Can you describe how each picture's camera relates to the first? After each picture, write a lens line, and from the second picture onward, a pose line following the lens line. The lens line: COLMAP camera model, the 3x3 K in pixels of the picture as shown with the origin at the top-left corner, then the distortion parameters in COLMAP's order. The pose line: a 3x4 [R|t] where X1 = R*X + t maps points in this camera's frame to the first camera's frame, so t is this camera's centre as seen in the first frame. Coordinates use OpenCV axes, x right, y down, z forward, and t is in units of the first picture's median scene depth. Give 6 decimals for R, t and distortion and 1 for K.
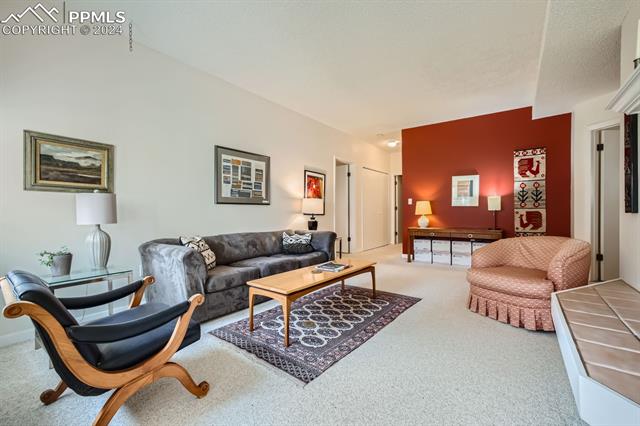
lens RADIAL K [[272.5, 0, 321.1], [0, 272.5, 212.6], [0, 0, 1]] dist [-0.016128, 0.004466]
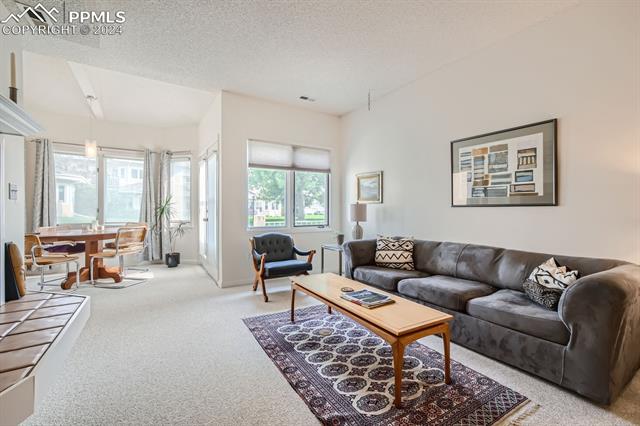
lens RADIAL K [[272.5, 0, 317.4], [0, 272.5, 213.3], [0, 0, 1]] dist [-0.016128, 0.004466]
pose [[-0.364261, 0.016151, -0.931157, 0.466840], [-0.000675, 0.999845, 0.017607, -0.021405], [0.931297, 0.007042, -0.364194, 0.710394]]
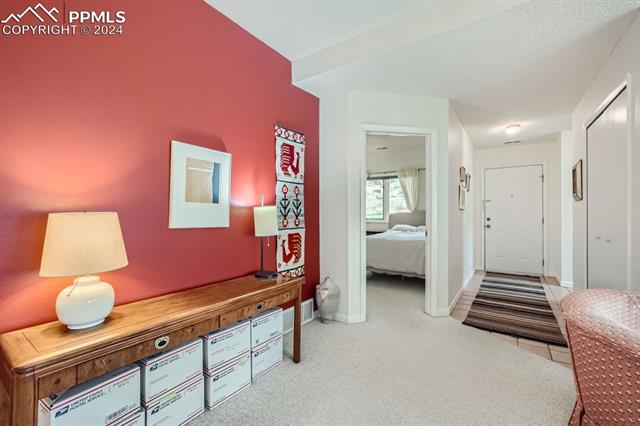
lens RADIAL K [[272.5, 0, 313.2], [0, 272.5, 211.1], [0, 0, 1]] dist [-0.016128, 0.004466]
pose [[-0.012023, 0.008718, 0.999890, 0.166918], [-0.000585, 0.999962, -0.008726, -0.049500], [-0.999928, -0.000690, -0.012017, 0.962433]]
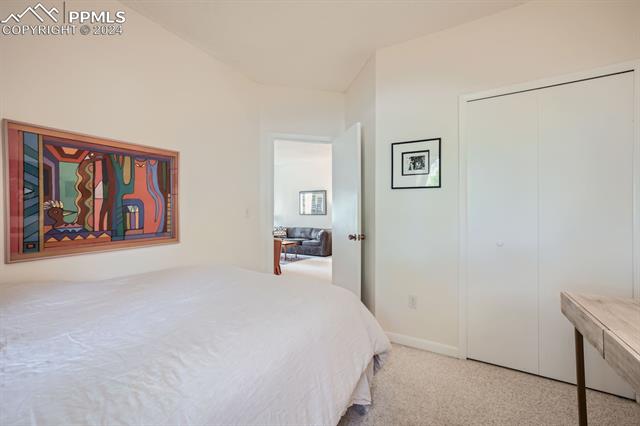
lens RADIAL K [[272.5, 0, 319.9], [0, 272.5, 217.1], [0, 0, 1]] dist [-0.016128, 0.004466]
pose [[0.102769, 0.002758, -0.994701, 1.634625], [-0.011167, 0.999936, 0.001619, -0.015436], [0.994643, 0.010942, 0.102793, 0.719095]]
